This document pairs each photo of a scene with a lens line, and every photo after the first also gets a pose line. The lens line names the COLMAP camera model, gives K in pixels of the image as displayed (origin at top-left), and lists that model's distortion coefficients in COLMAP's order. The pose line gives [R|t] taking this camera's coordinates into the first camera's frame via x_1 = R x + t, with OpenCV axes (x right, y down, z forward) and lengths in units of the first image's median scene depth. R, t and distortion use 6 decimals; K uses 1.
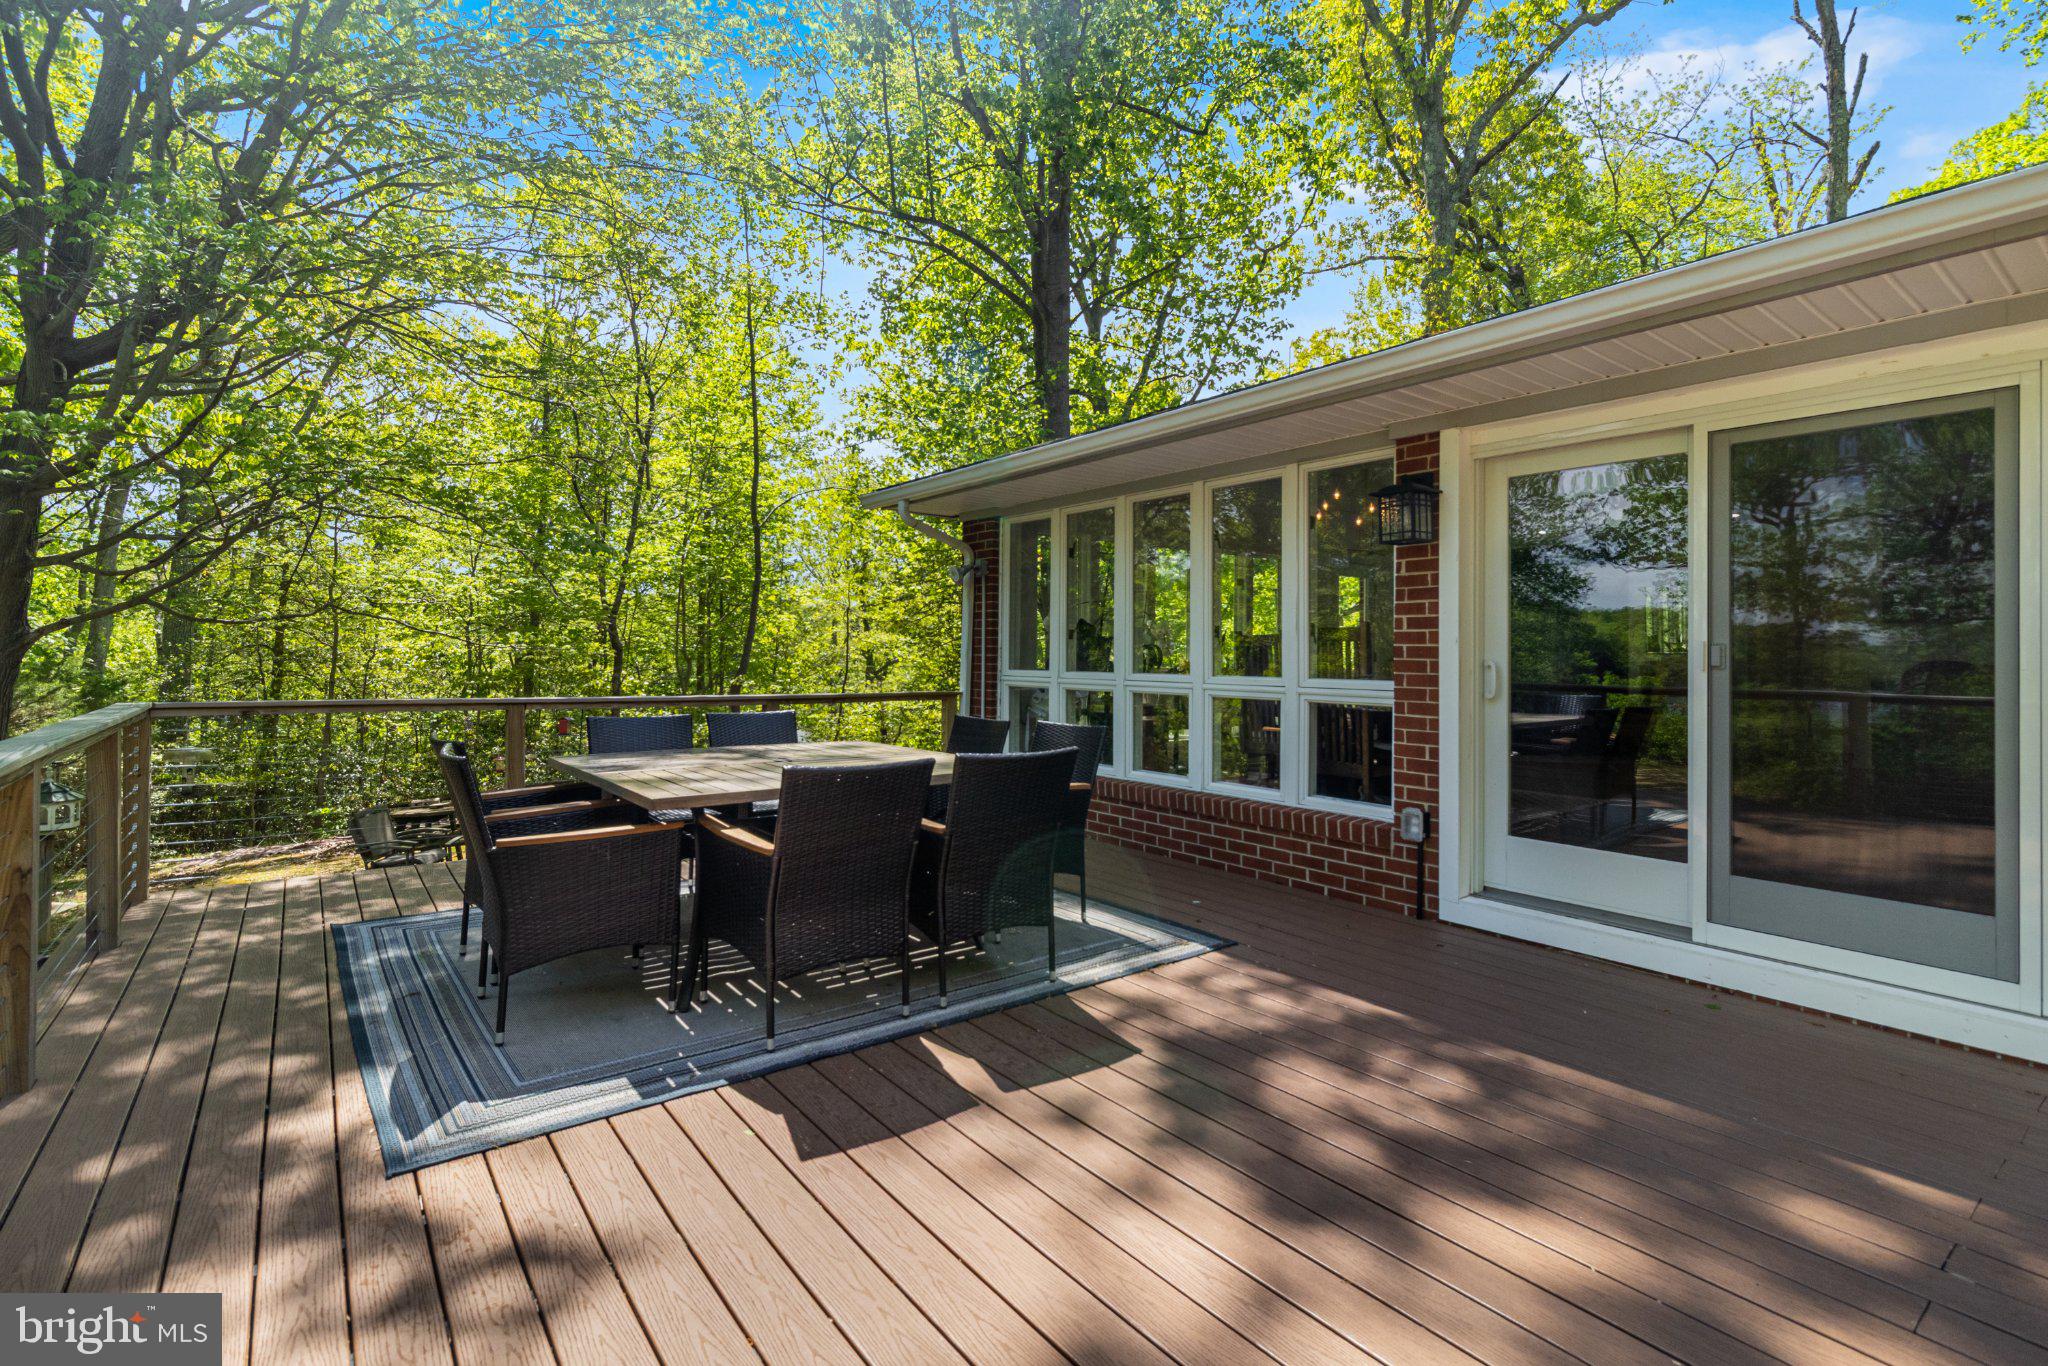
lens RADIAL K [[963.3, 0, 1026.3], [0, 963.3, 661.7], [0, 0, 1]] dist [-0.000401, -0.000231]
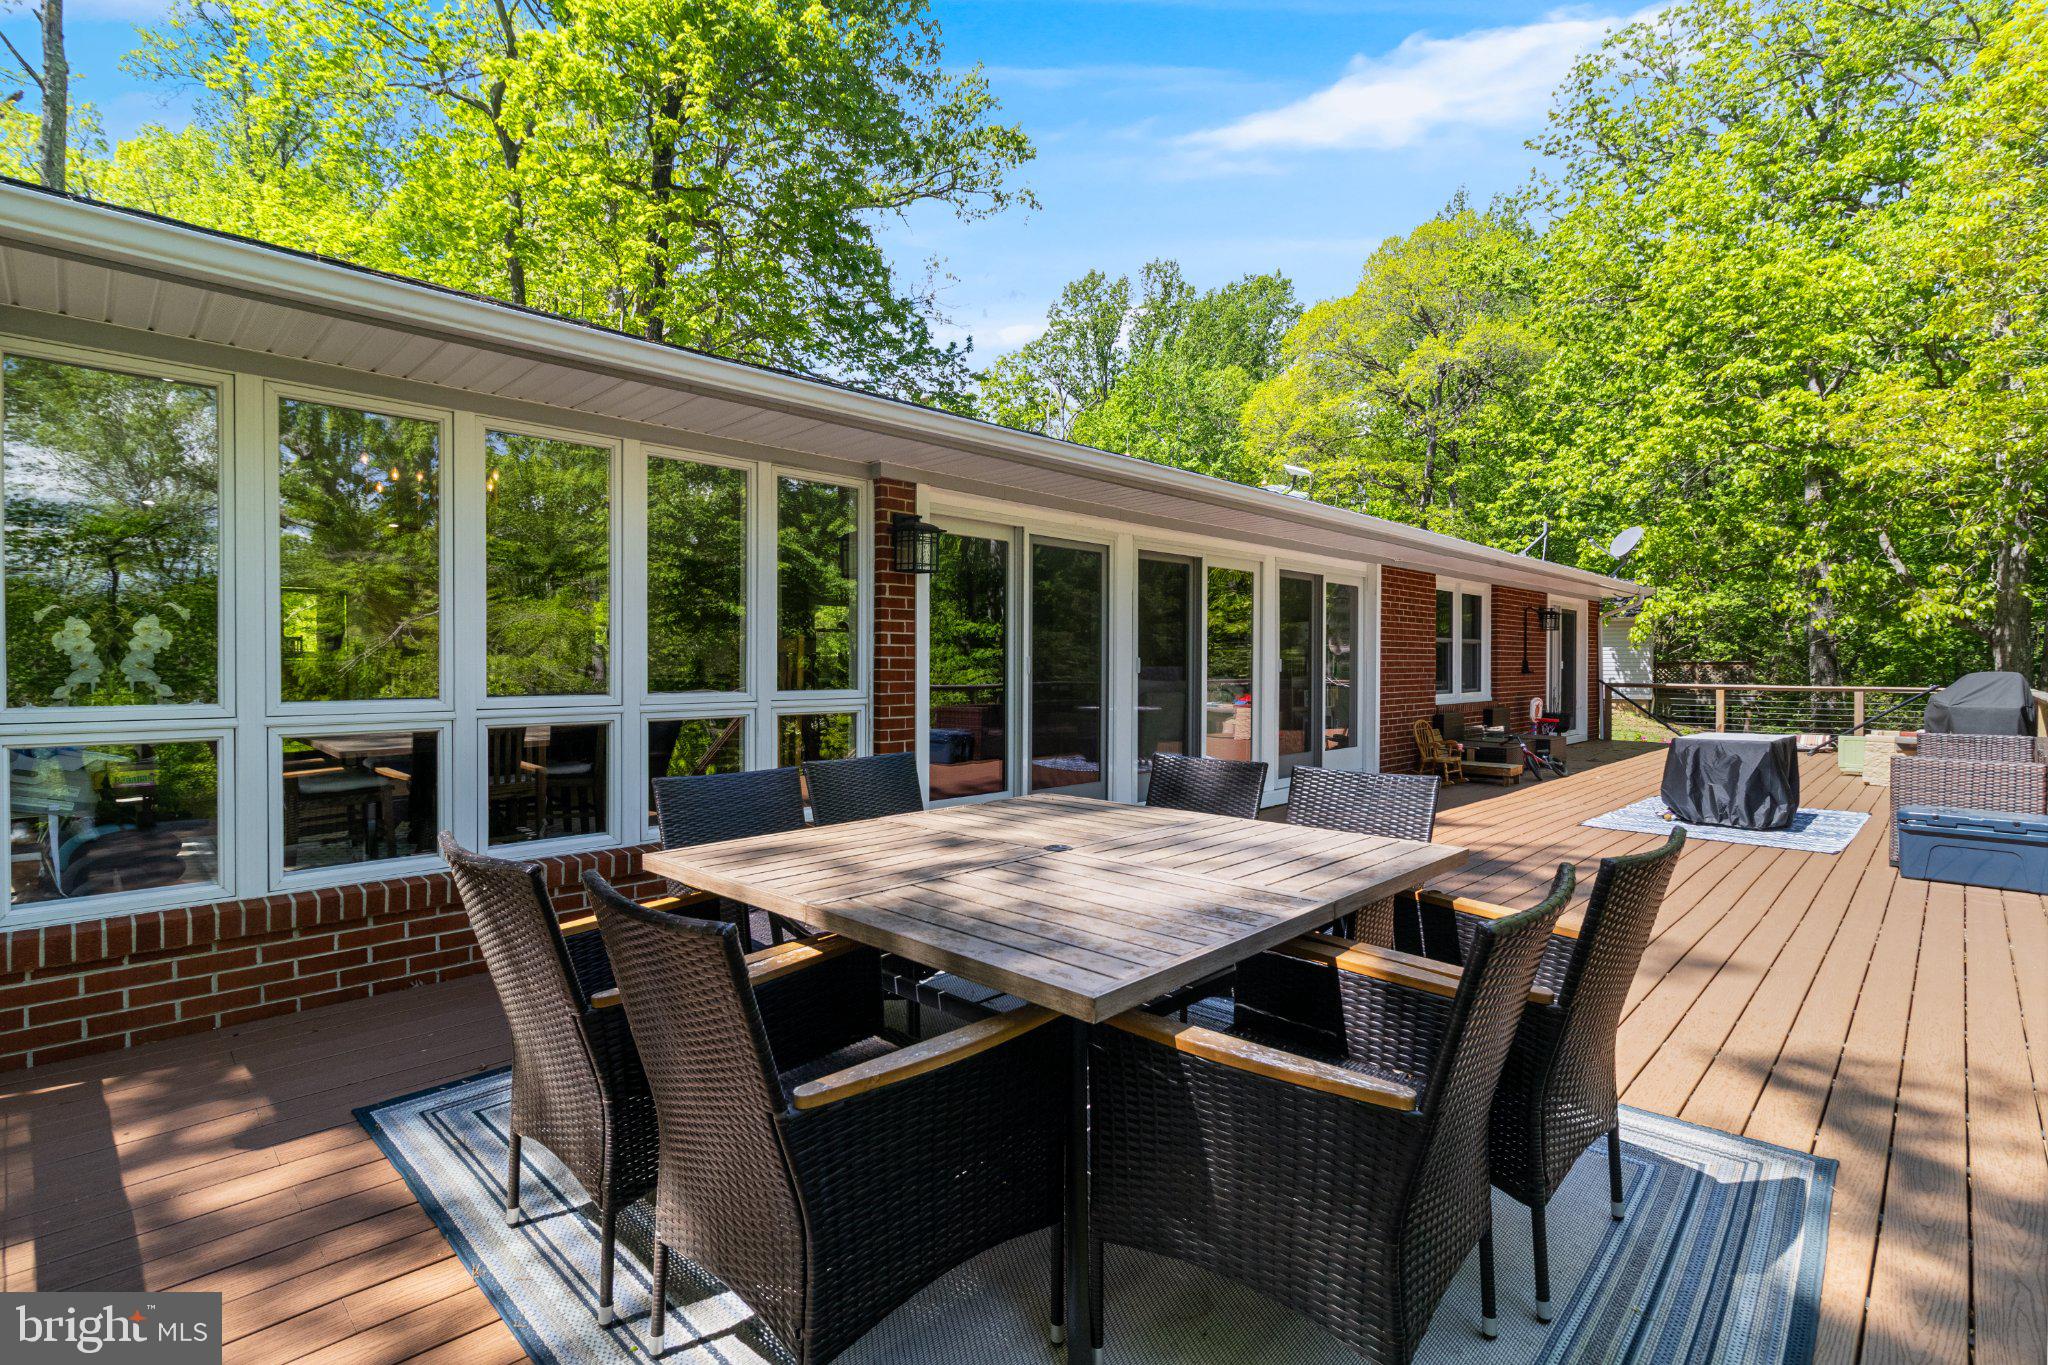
lens RADIAL K [[963.3, 0, 1027.9], [0, 963.3, 674.4], [0, 0, 1]] dist [-0.000401, -0.000231]
pose [[-0.153979, -0.011961, 0.988002, -0.794874], [0.008871, 0.999870, 0.013487, -0.011074], [-0.988034, 0.010841, -0.153852, 1.035011]]
